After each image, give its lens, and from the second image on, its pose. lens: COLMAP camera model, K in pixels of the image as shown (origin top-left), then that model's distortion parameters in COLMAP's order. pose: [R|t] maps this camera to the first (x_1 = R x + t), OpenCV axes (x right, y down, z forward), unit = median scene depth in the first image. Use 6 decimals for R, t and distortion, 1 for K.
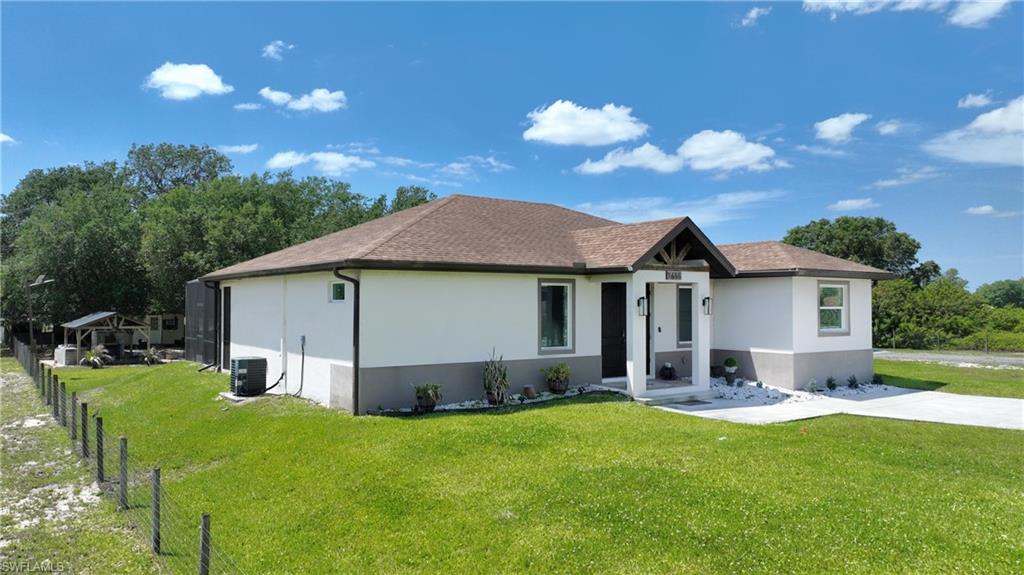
lens RADIAL K [[718.4, 0, 514.6], [0, 718.4, 288.5], [0, 0, 1]] dist [0.019884, 0.002419]
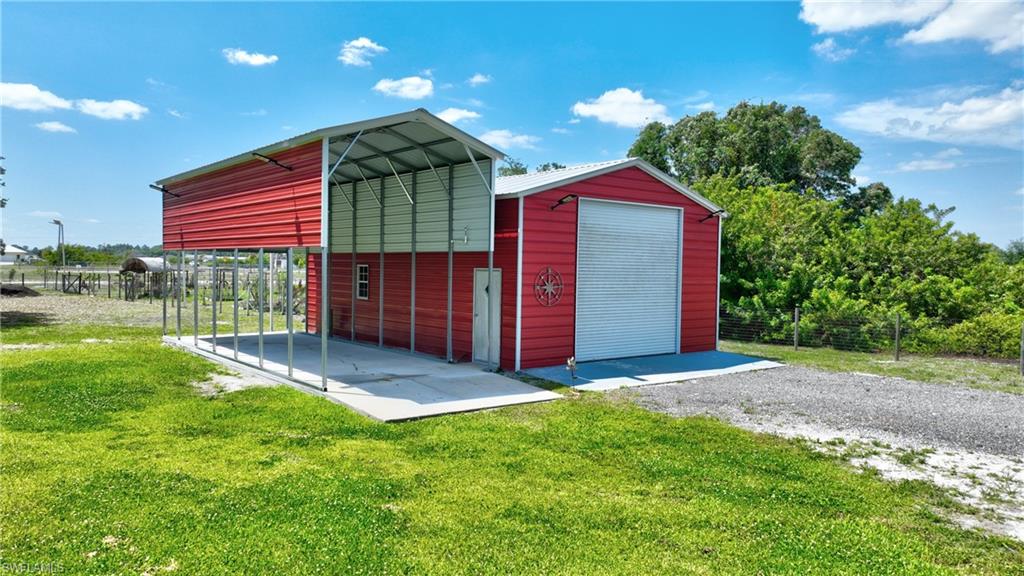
lens RADIAL K [[718.4, 0, 508.4], [0, 718.4, 293.9], [0, 0, 1]] dist [0.019884, 0.002419]
pose [[0.997584, 0.018171, 0.067048, 0.316921], [-0.022851, 0.997306, 0.069698, 0.023978], [-0.065601, -0.071062, 0.995312, 0.569819]]
